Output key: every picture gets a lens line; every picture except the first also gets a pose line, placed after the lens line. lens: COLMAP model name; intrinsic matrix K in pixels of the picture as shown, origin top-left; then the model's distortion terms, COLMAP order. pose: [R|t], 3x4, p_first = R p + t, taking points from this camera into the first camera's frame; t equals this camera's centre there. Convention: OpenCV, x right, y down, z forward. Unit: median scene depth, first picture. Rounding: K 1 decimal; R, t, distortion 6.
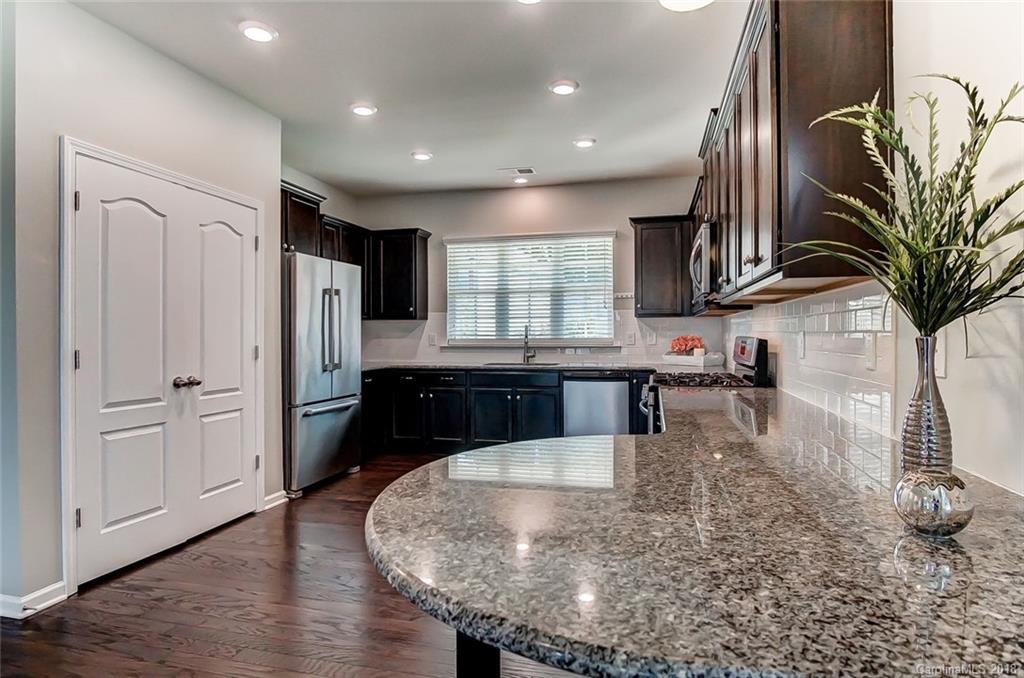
lens RADIAL K [[558.2, 0, 528.9], [0, 558.2, 337.9], [0, 0, 1]] dist [-0.031225, 0.003099]
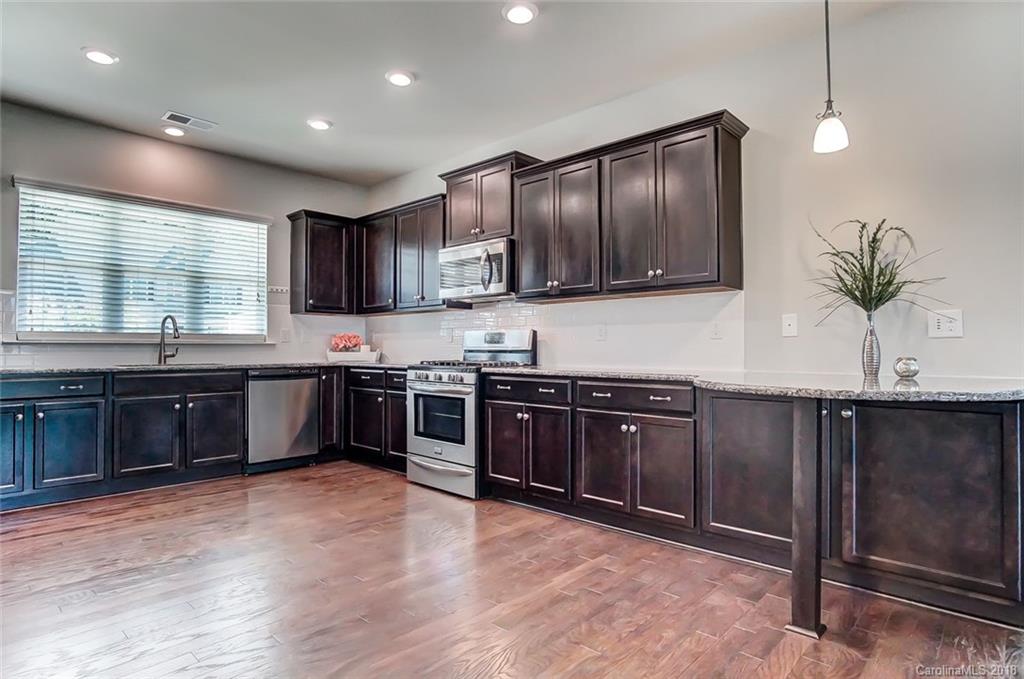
lens RADIAL K [[556.3, 0, 508.1], [0, 556.3, 338.2], [0, 0, 1]] dist [-0.031484, 0.004603]
pose [[0.507701, 0.020682, 0.861285, -0.537566], [0.003691, 0.999650, -0.026180, 0.039253], [-0.861526, 0.016470, 0.507447, 0.252022]]
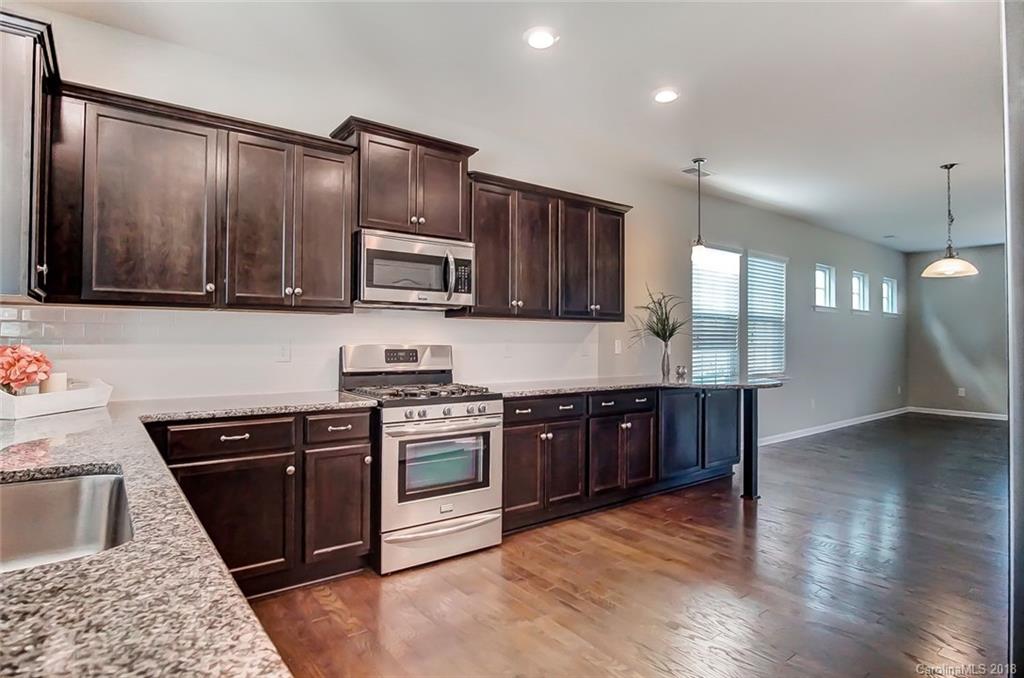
lens RADIAL K [[558.2, 0, 511.4], [0, 558.2, 341.7], [0, 0, 1]] dist [-0.031225, 0.003099]
pose [[-0.769008, 0.003403, 0.639230, -0.317738], [0.006620, 0.999975, 0.002641, -0.008378], [-0.639205, 0.006263, -0.769011, 1.272118]]
